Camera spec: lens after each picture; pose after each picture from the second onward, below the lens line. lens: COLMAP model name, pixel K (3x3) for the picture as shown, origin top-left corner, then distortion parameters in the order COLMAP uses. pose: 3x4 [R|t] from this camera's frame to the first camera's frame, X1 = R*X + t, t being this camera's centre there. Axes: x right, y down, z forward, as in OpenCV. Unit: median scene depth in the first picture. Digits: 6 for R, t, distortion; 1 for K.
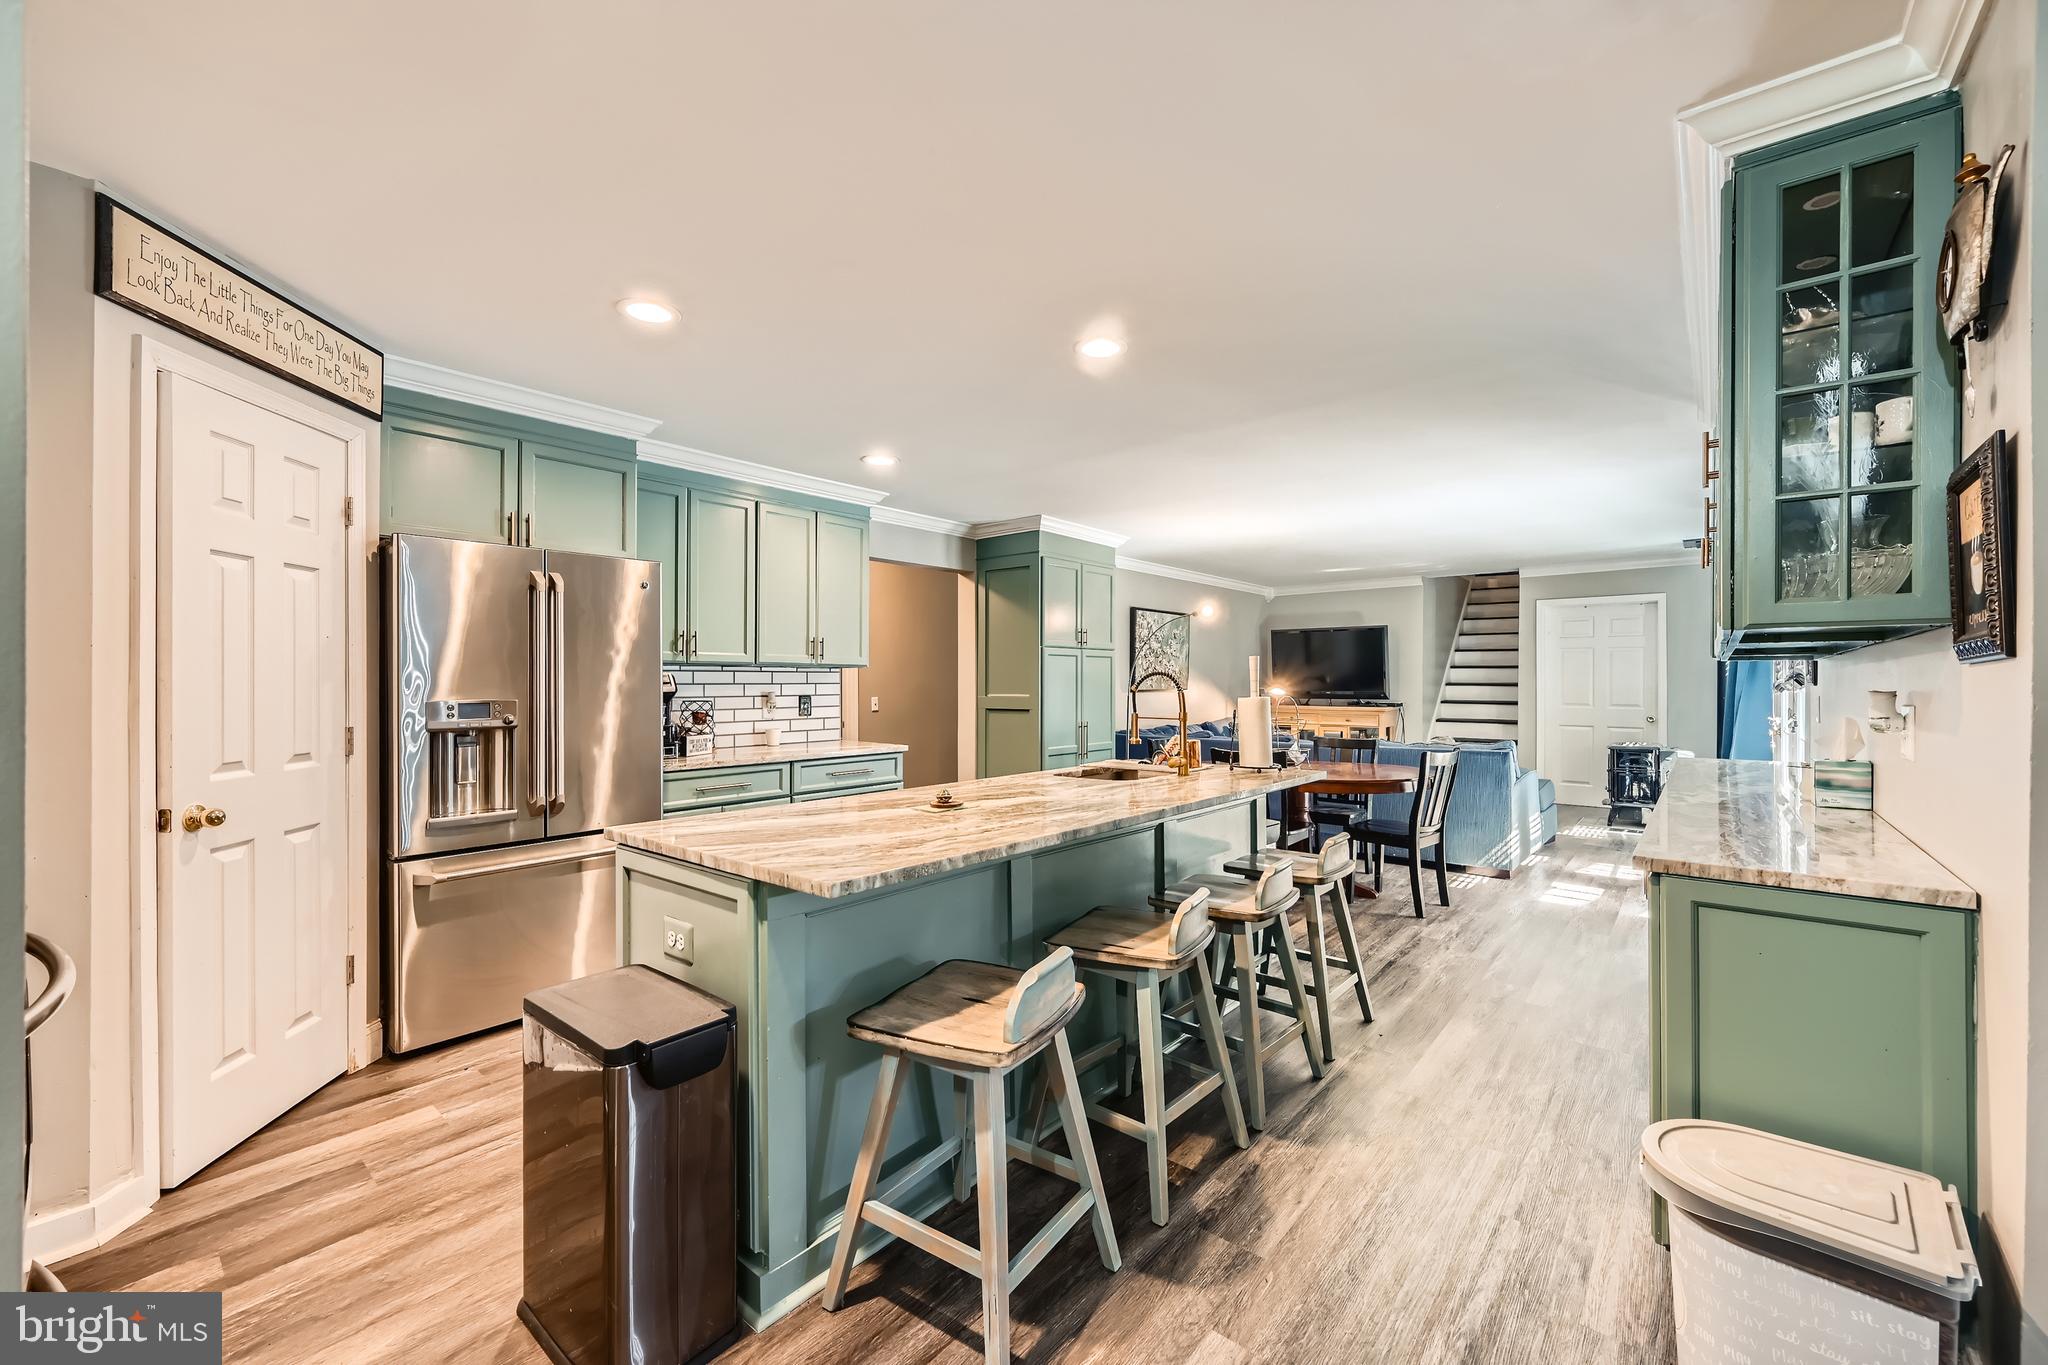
lens RADIAL K [[821.6, 0, 1013.2], [0, 821.6, 679.5], [0, 0, 1]] dist [-0.001405, -0.000340]
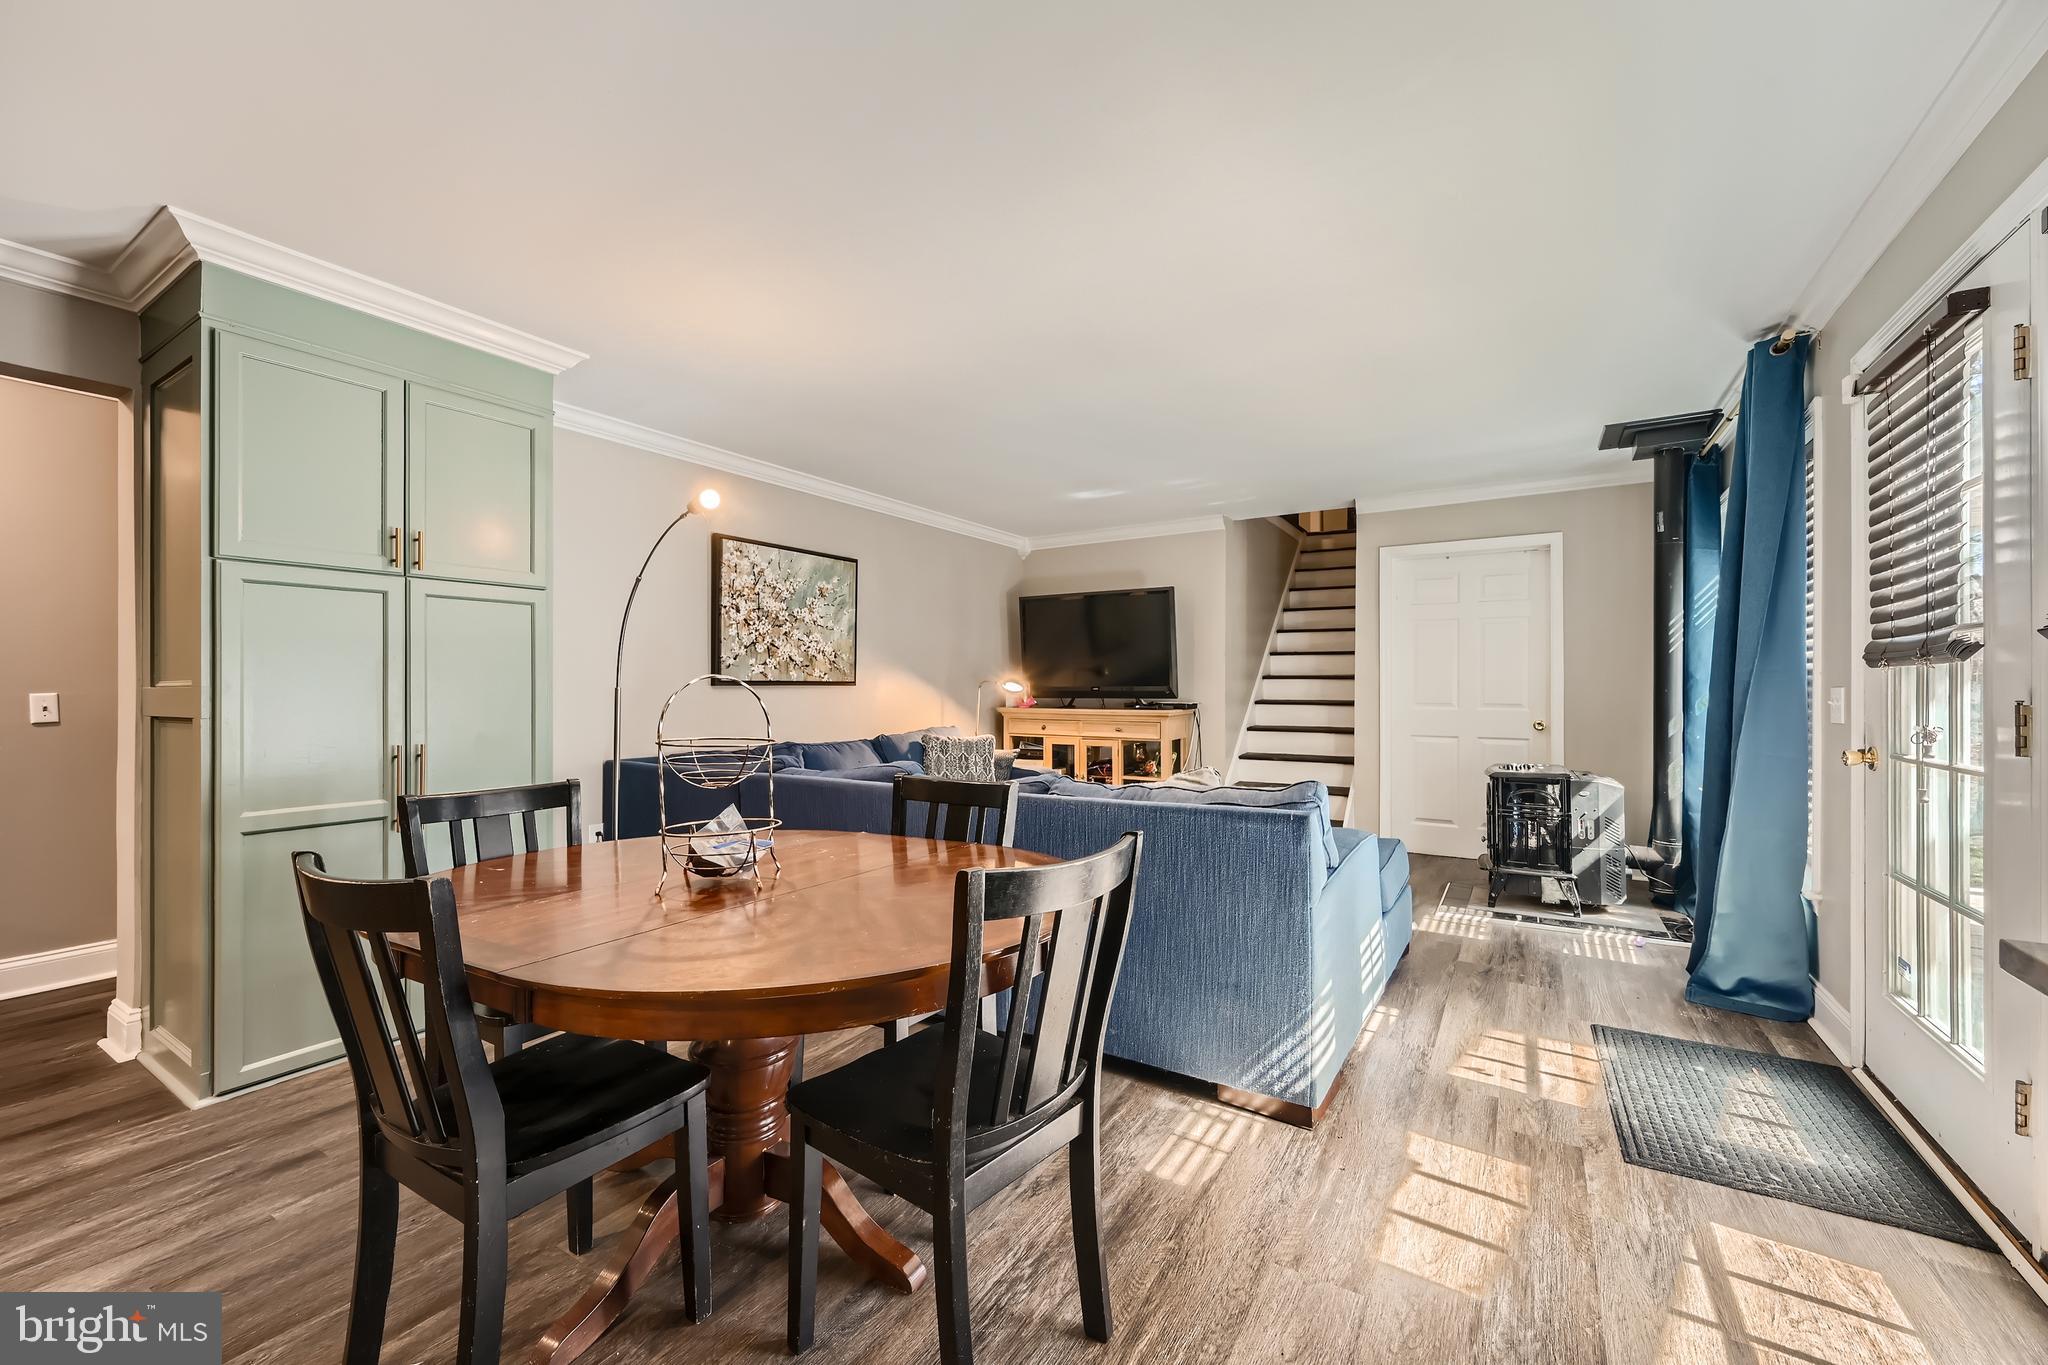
lens RADIAL K [[821.6, 0, 1017.4], [0, 821.6, 690.7], [0, 0, 1]] dist [-0.001405, -0.000340]
pose [[0.989162, -0.001402, 0.146818, 0.254365], [0.000436, 0.999978, 0.006610, 0.015060], [-0.146824, -0.006474, 0.989141, 0.392214]]
